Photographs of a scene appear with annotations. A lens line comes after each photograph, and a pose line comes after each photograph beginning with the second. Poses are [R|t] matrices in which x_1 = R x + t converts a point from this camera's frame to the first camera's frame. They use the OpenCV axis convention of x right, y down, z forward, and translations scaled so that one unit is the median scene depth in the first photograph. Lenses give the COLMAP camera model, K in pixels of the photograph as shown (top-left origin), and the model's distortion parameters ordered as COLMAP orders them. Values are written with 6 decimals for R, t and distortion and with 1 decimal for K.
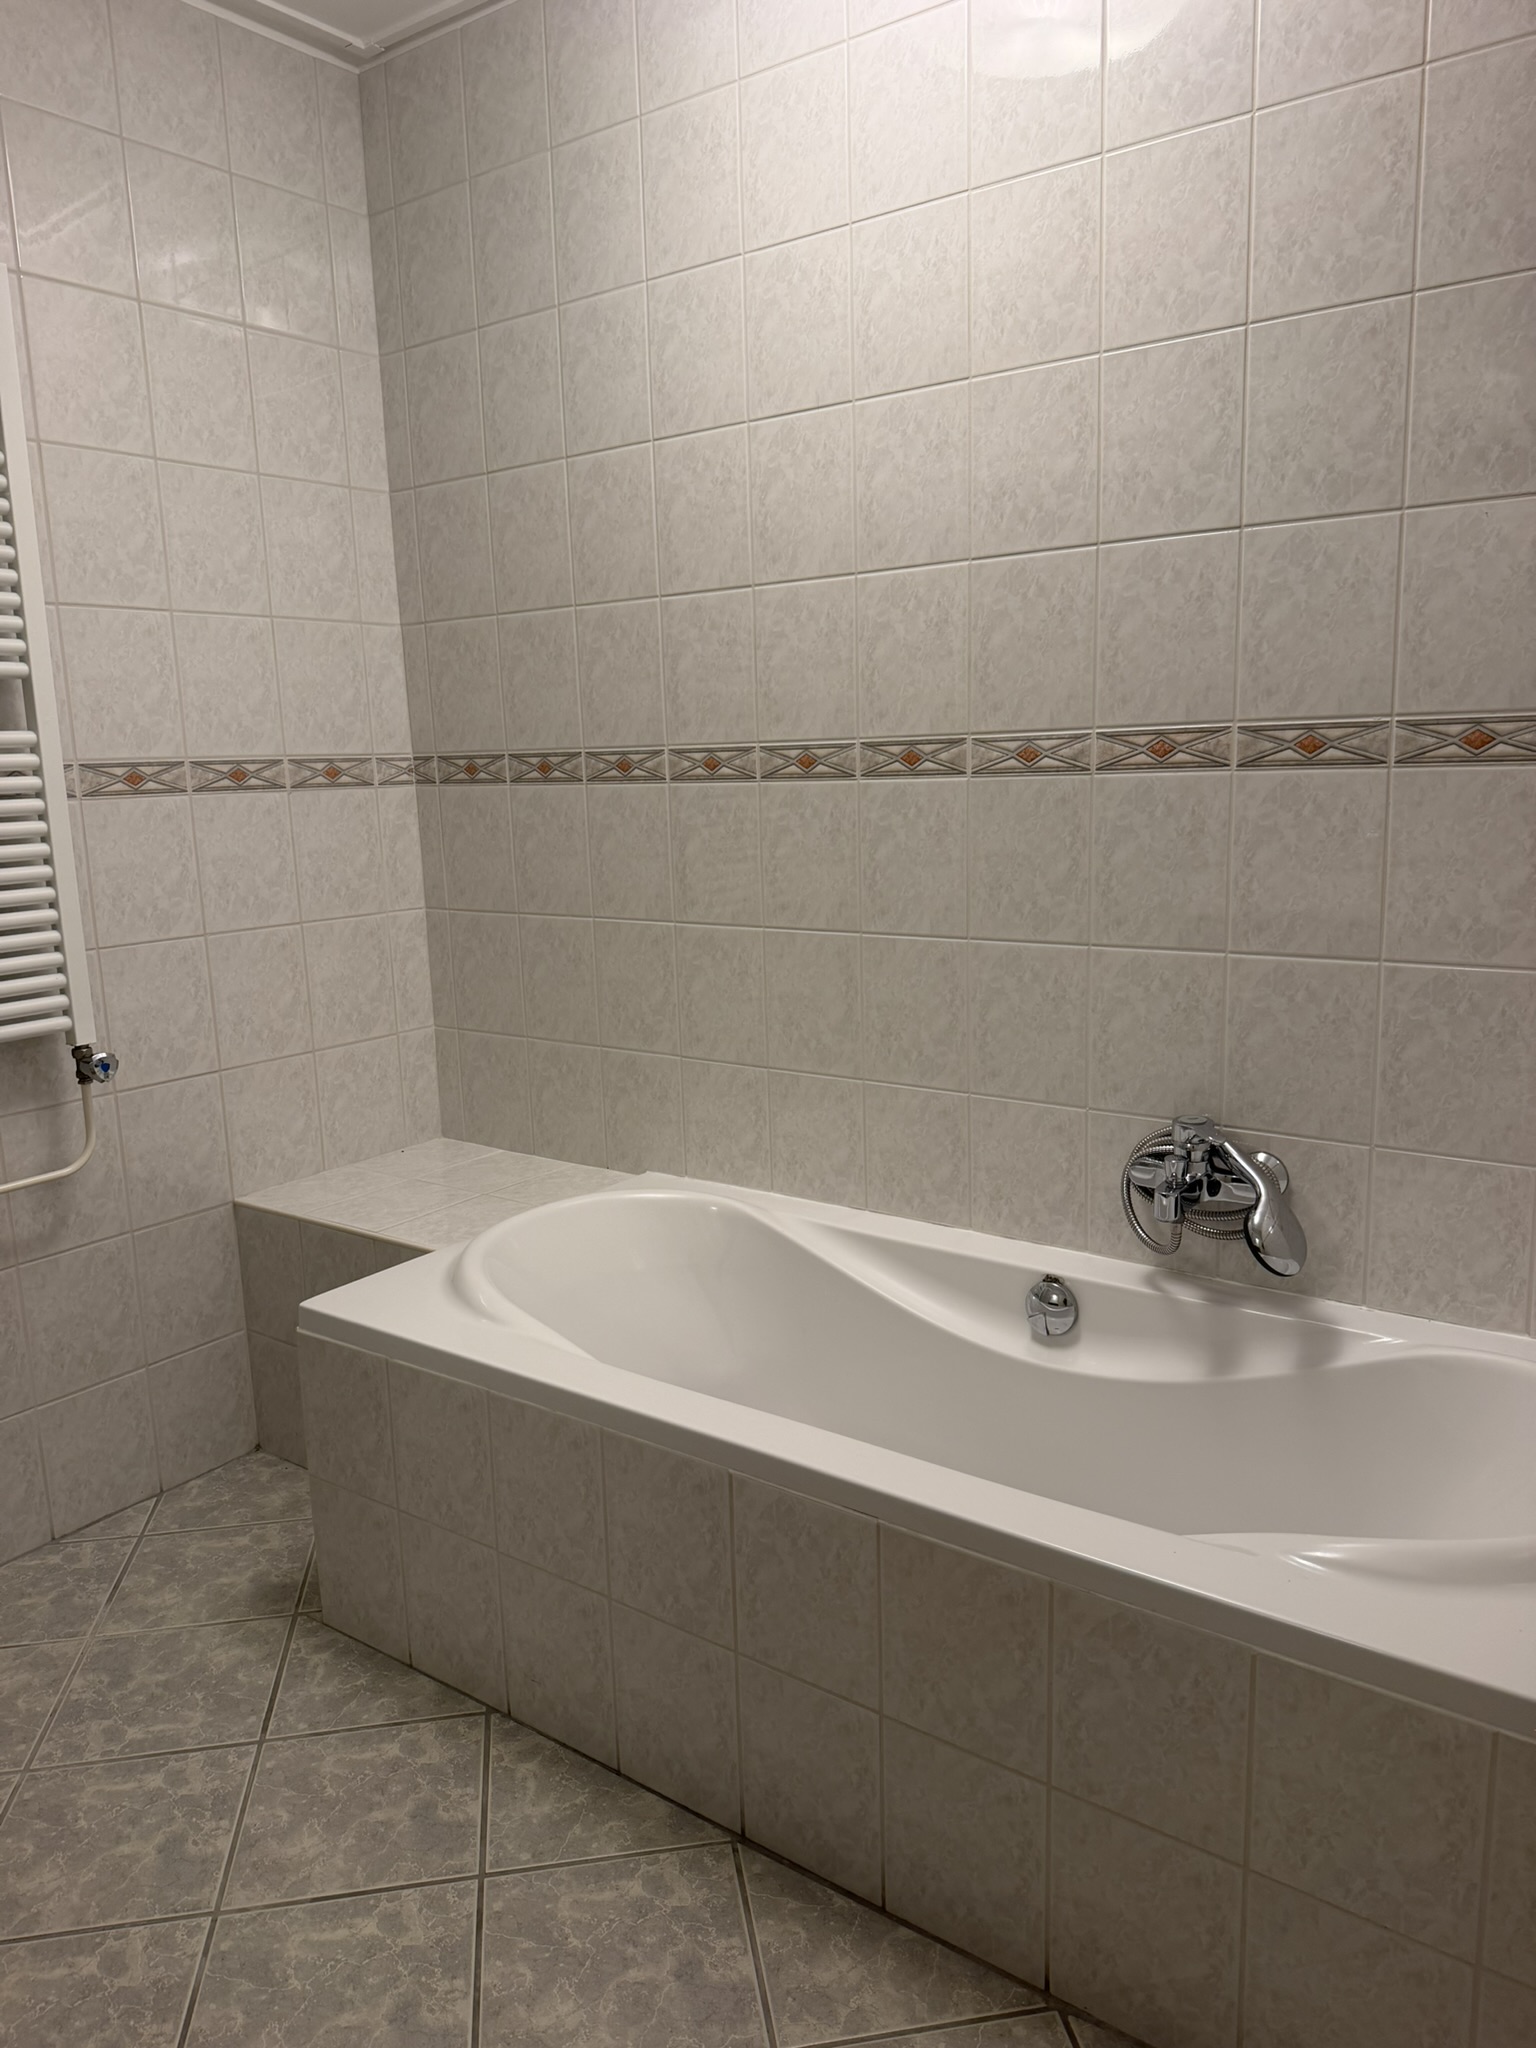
lens RADIAL K [[1445.0, 0, 770.5], [0, 1445.0, 1022.8], [0, 0, 1]] dist [0.006240, -0.019581]
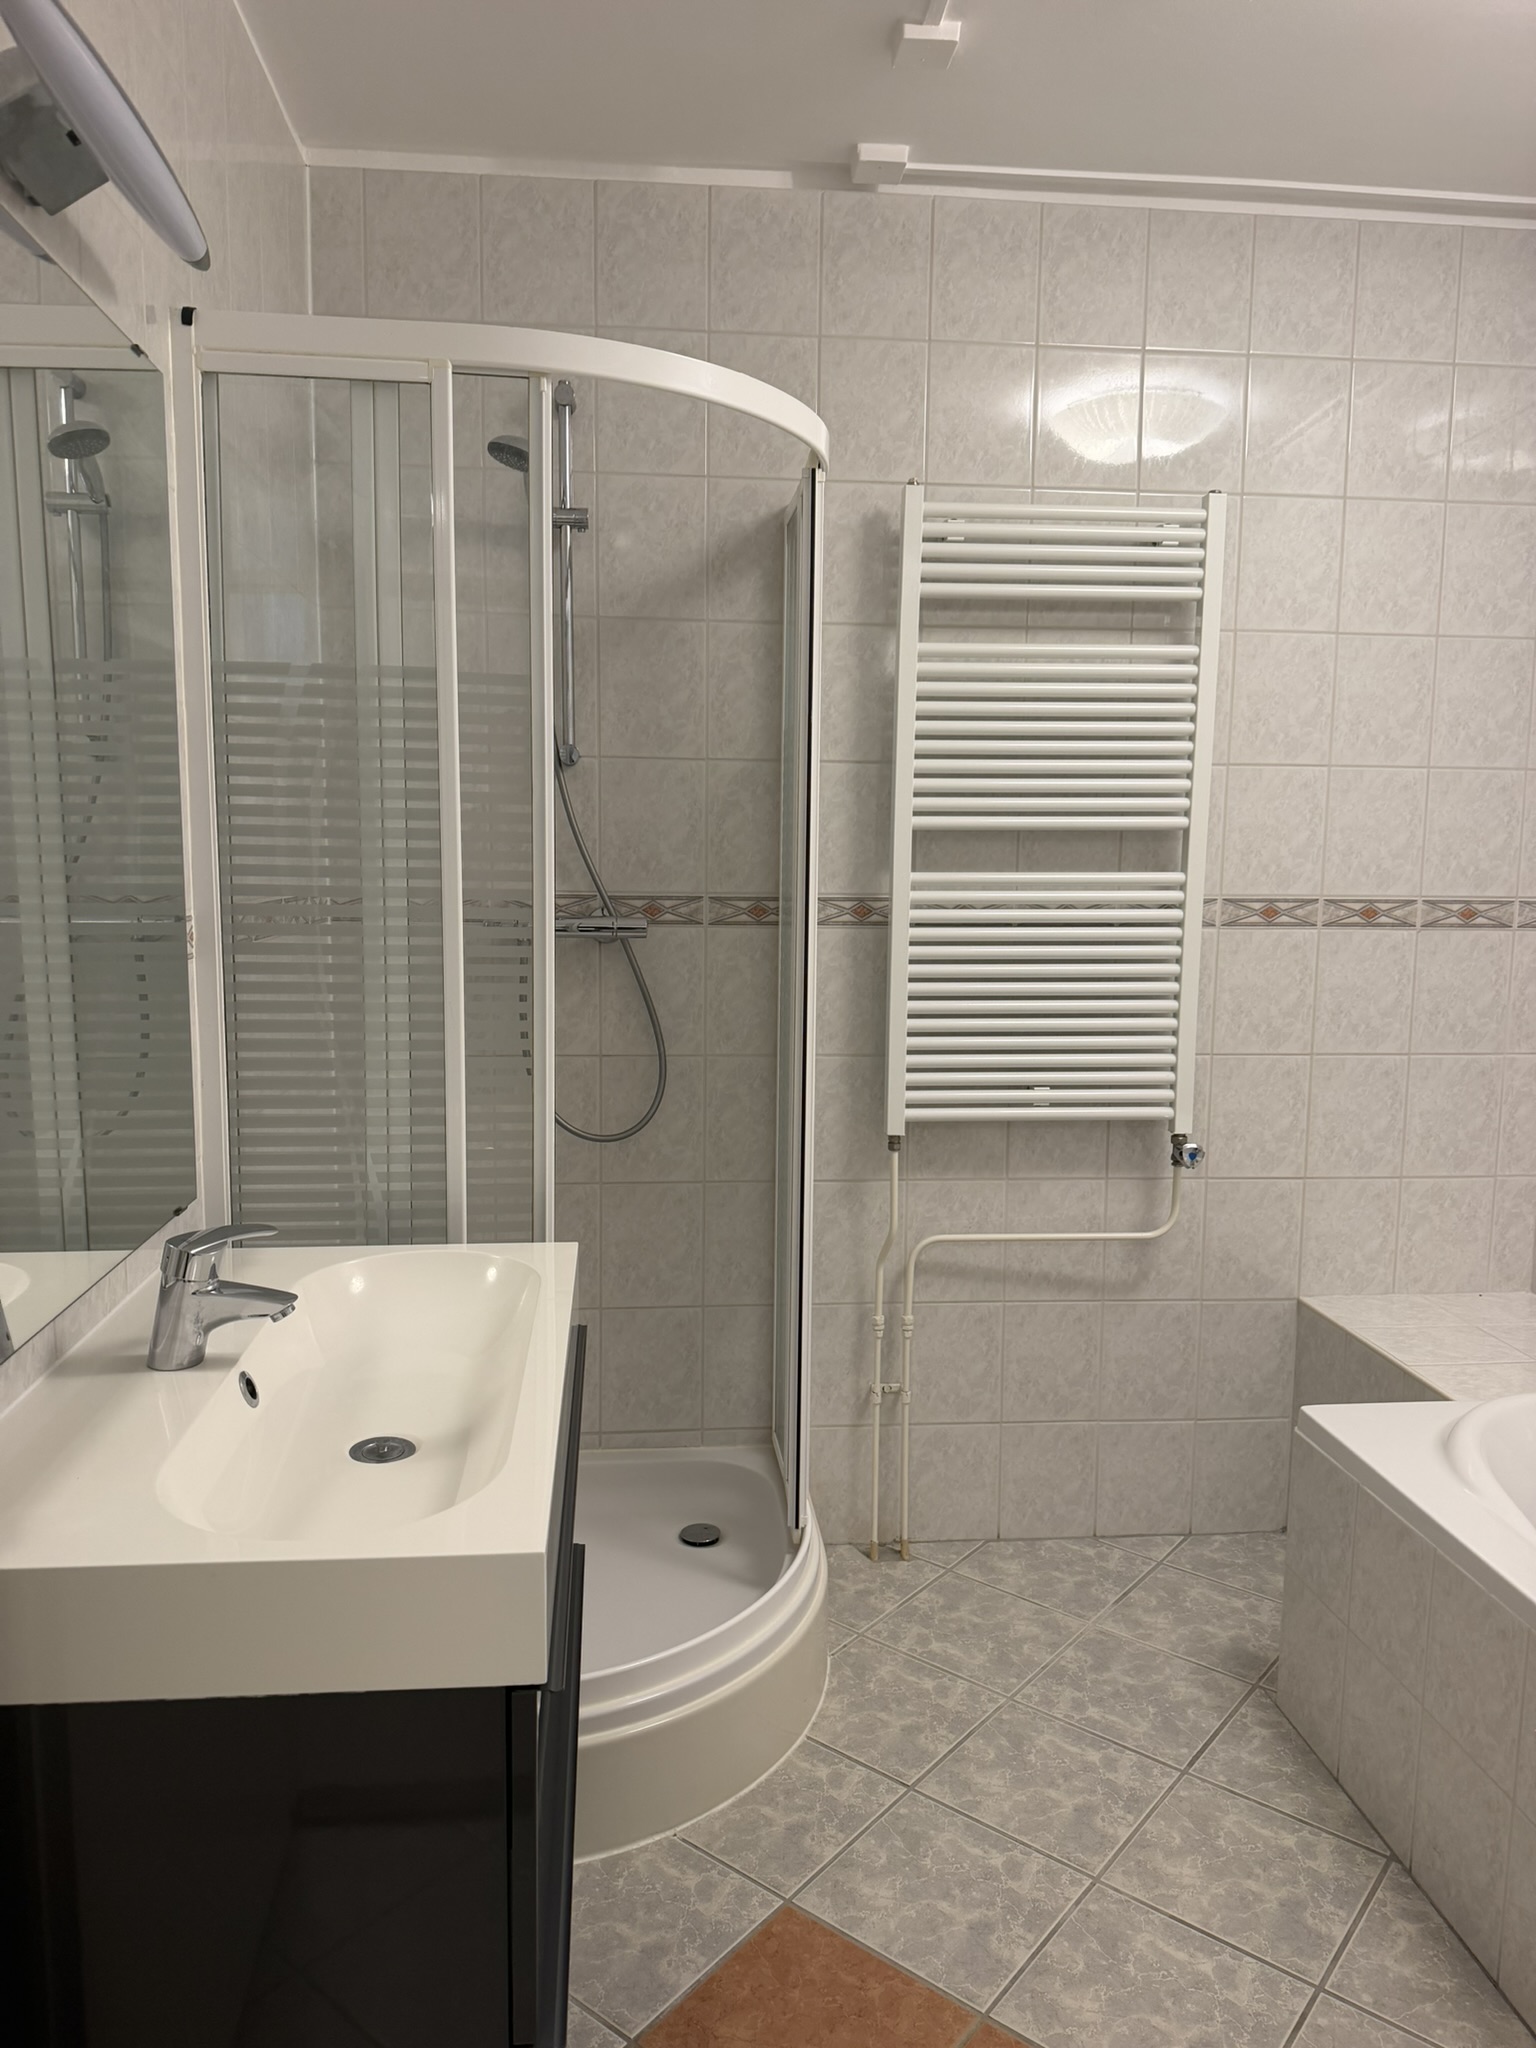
lens RADIAL K [[1445.0, 0, 761.4], [0, 1445.0, 1023.7], [0, 0, 1]] dist [0.006240, -0.019581]
pose [[0.668938, 0.131971, -0.731509, 0.149668], [-0.170927, 0.985051, 0.021405, -0.040564], [0.723399, 0.110716, 0.681495, -0.064829]]
